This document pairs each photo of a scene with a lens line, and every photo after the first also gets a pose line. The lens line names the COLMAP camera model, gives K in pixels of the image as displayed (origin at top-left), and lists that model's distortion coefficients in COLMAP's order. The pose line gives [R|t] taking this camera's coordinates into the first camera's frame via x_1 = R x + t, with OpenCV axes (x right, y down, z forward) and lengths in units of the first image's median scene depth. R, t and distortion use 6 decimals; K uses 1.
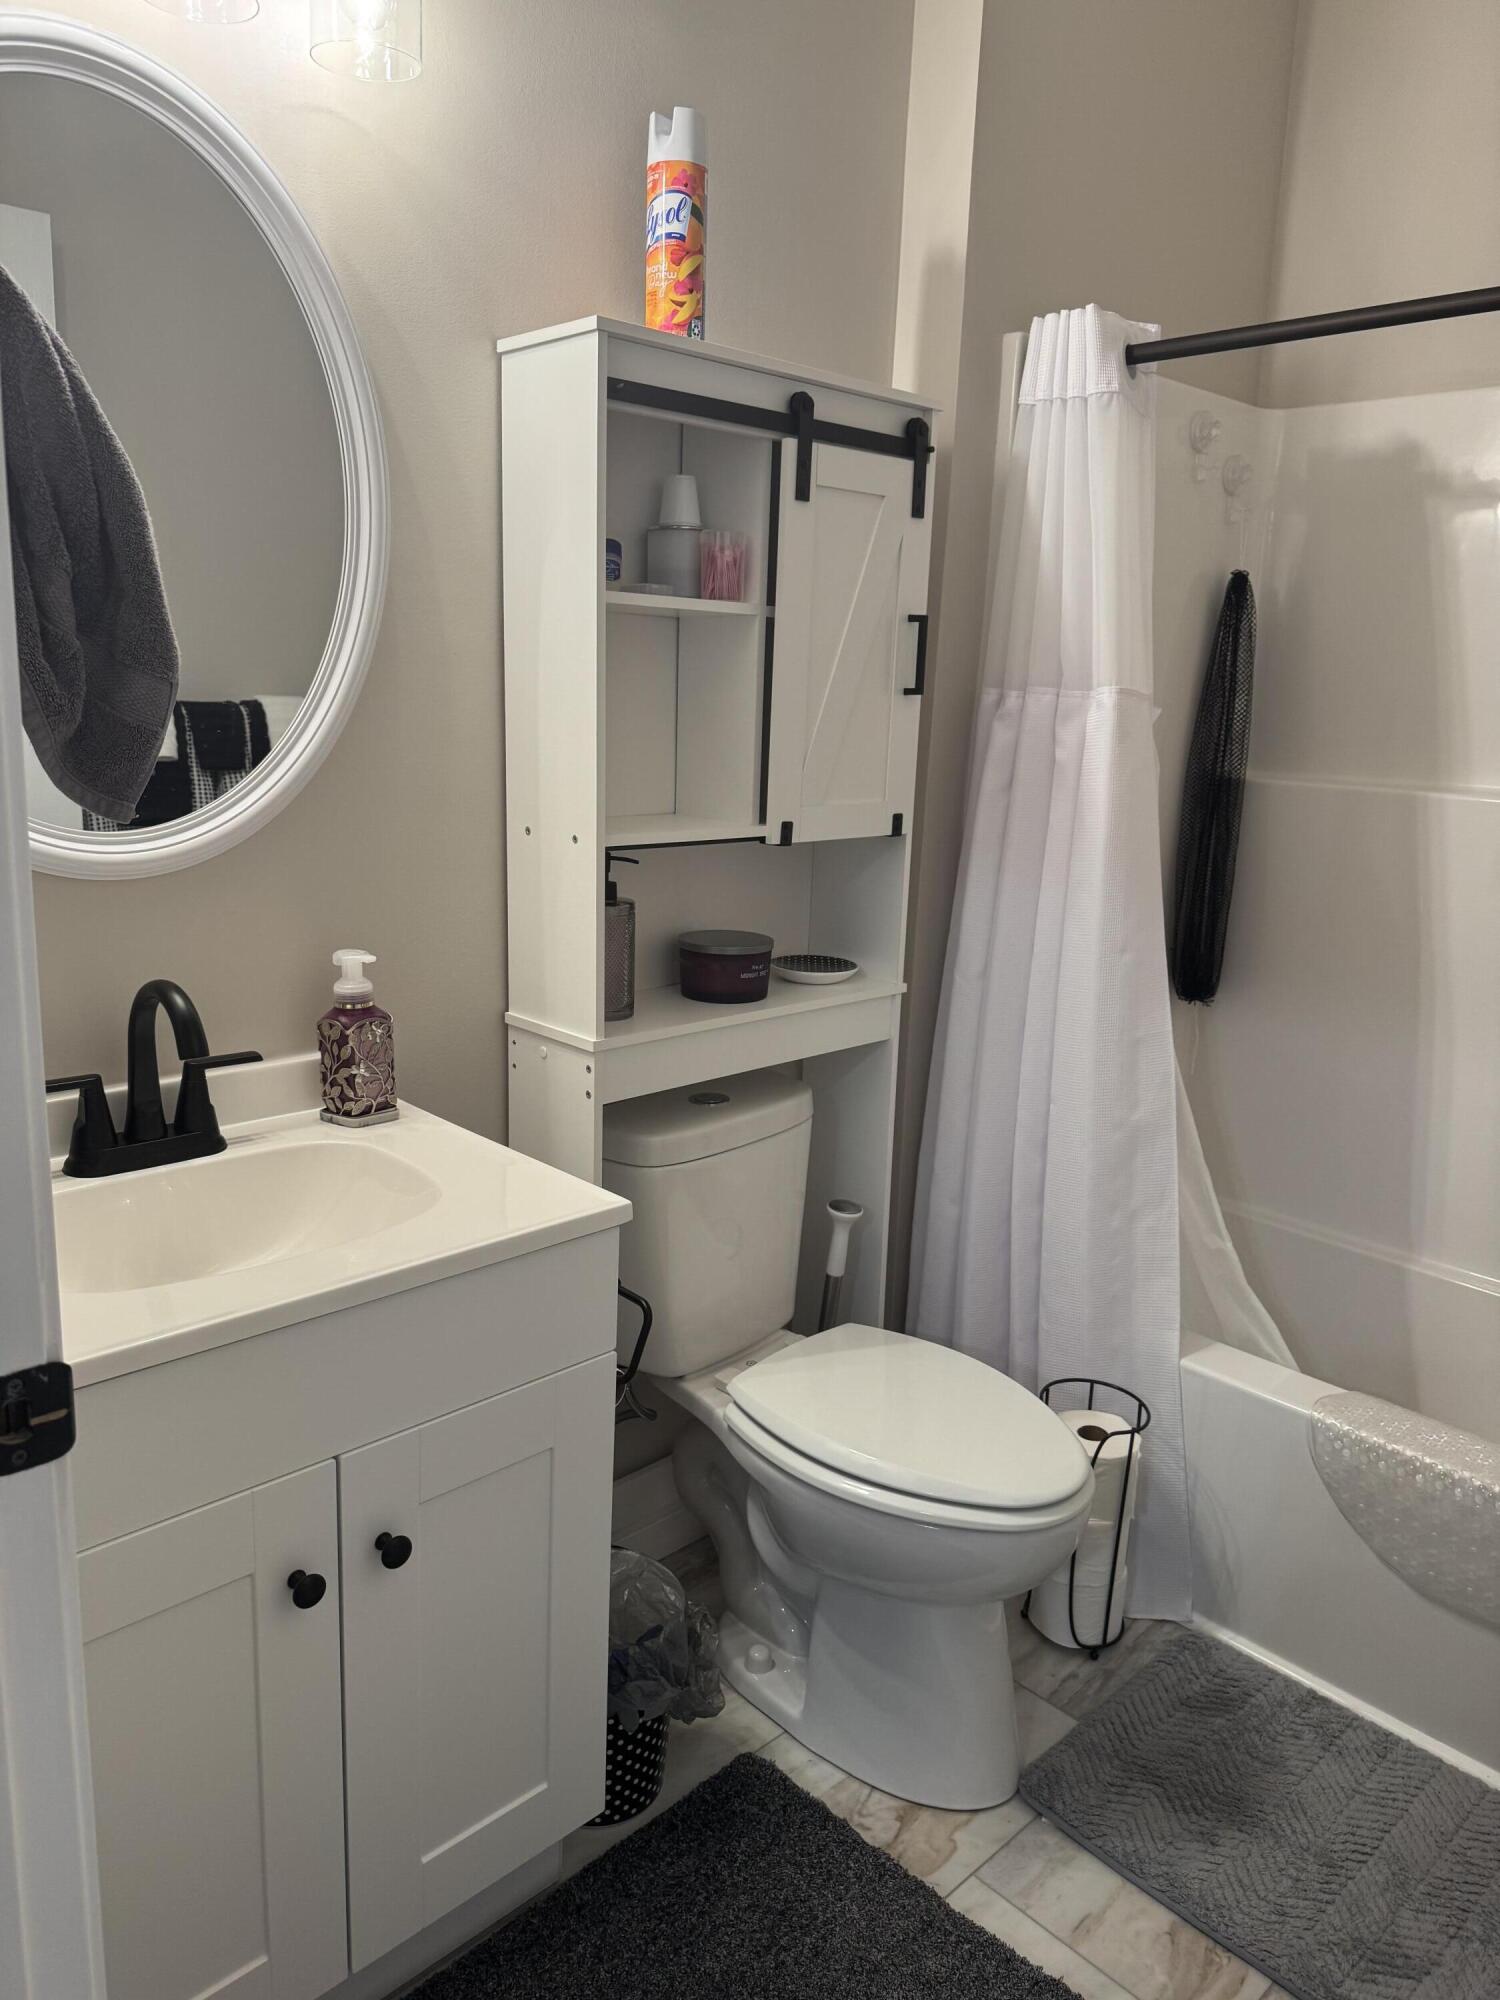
lens RADIAL K [[1410.1, 0, 750.0], [0, 1410.1, 1000.0], [0, 0, 1]] dist [0.001908, -0.003638]
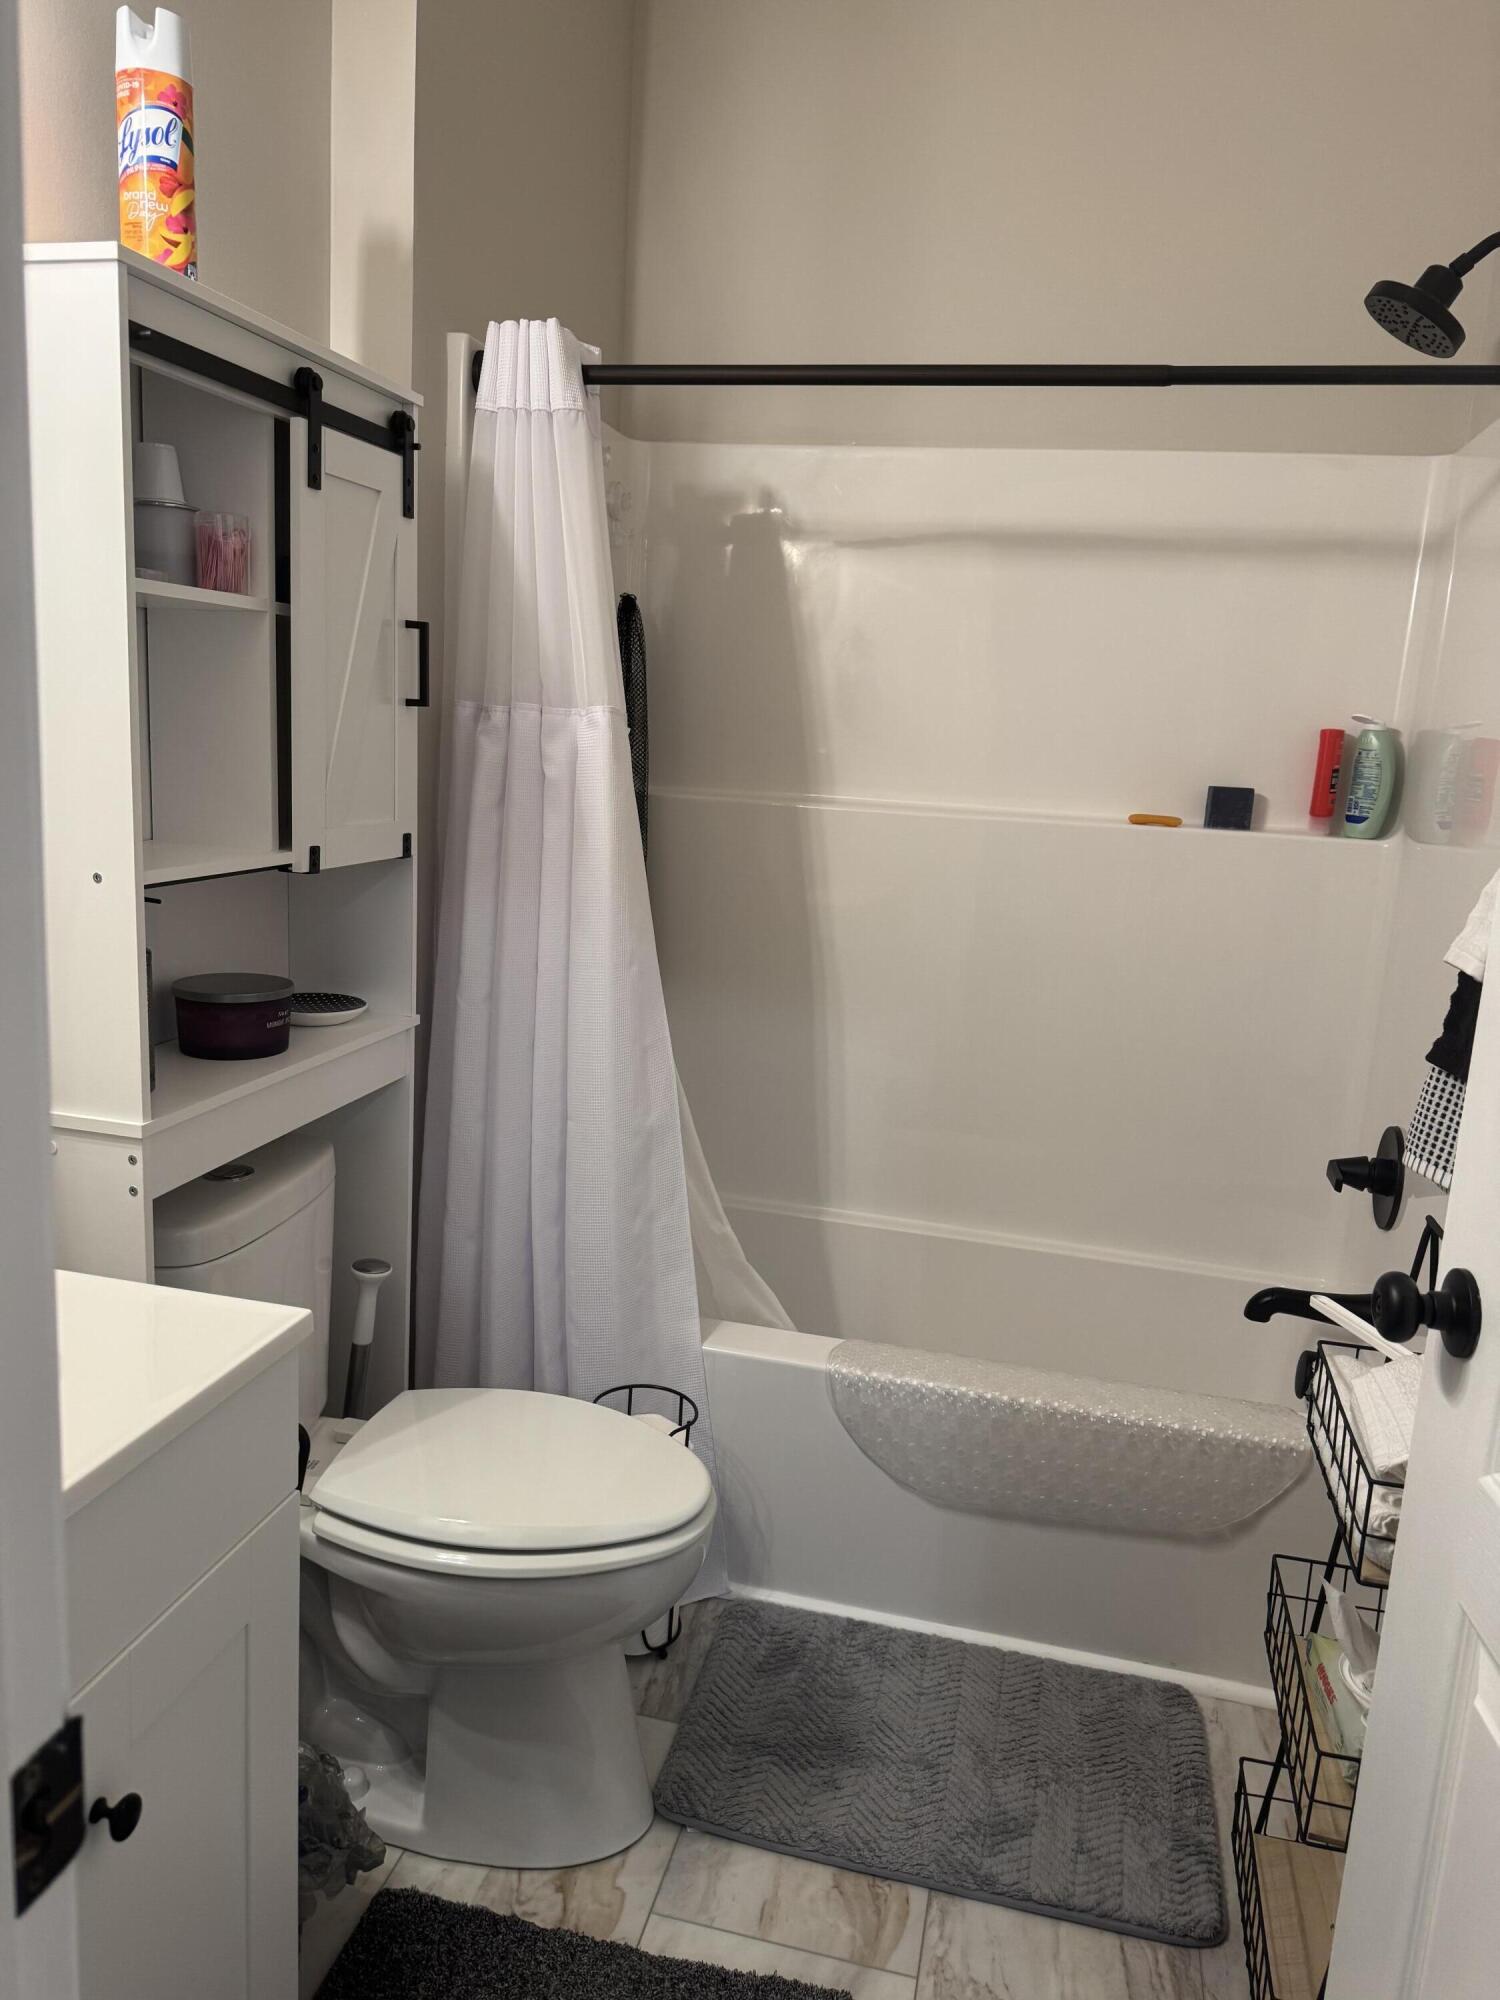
lens RADIAL K [[1405.1, 0, 750.0], [0, 1405.1, 1000.0], [0, 0, 1]] dist [0.040165, -0.042231]
pose [[0.846720, -0.091218, 0.524160, -0.223628], [0.093721, 0.995359, 0.021824, -0.024446], [-0.523718, 0.030646, 0.851340, 0.097167]]
